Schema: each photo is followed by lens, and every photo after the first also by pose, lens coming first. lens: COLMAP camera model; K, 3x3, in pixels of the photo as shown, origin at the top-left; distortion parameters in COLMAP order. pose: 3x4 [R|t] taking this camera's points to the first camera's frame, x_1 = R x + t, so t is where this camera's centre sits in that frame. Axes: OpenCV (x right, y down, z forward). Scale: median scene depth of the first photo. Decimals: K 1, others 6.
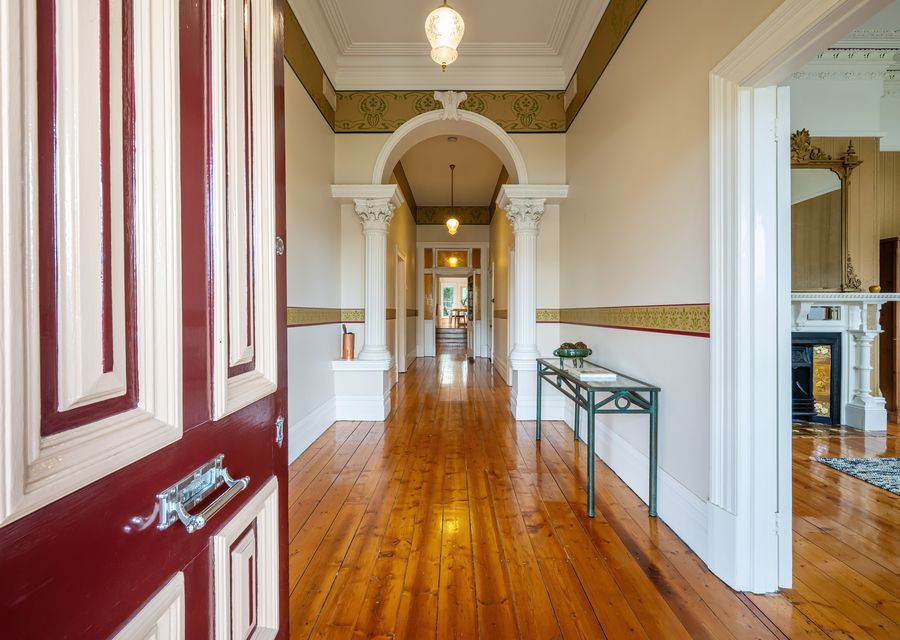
lens RADIAL K [[381.7, 0, 455.3], [0, 381.7, 317.4], [0, 0, 1]] dist [-0.001669, 0.000088]
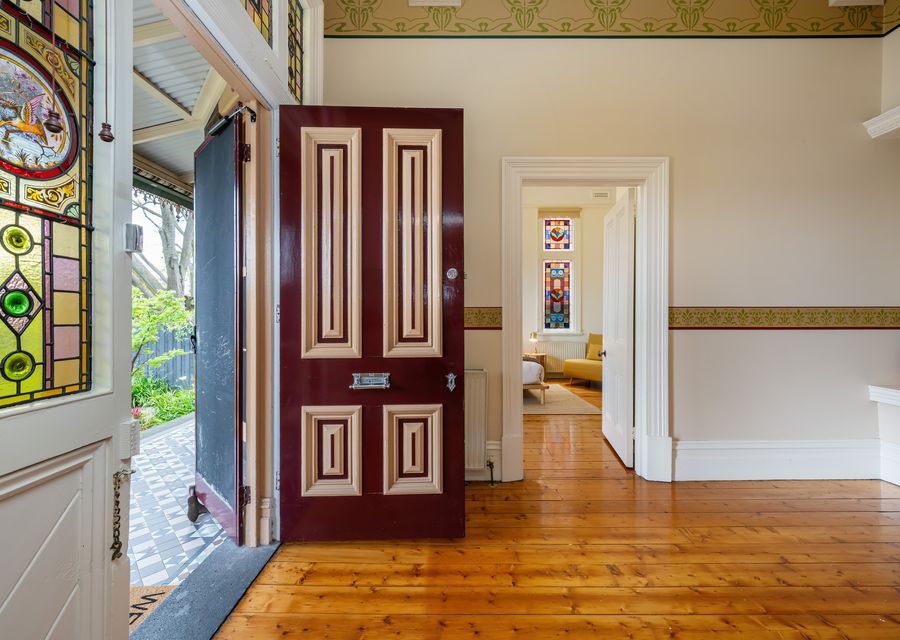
lens RADIAL K [[381.7, 0, 456.0], [0, 381.7, 317.8], [0, 0, 1]] dist [-0.001669, 0.000088]
pose [[0.017119, 0.002738, -0.999850, 0.818484], [-0.009745, 0.999949, 0.002571, -0.001576], [0.999806, 0.009699, 0.017145, 0.635774]]
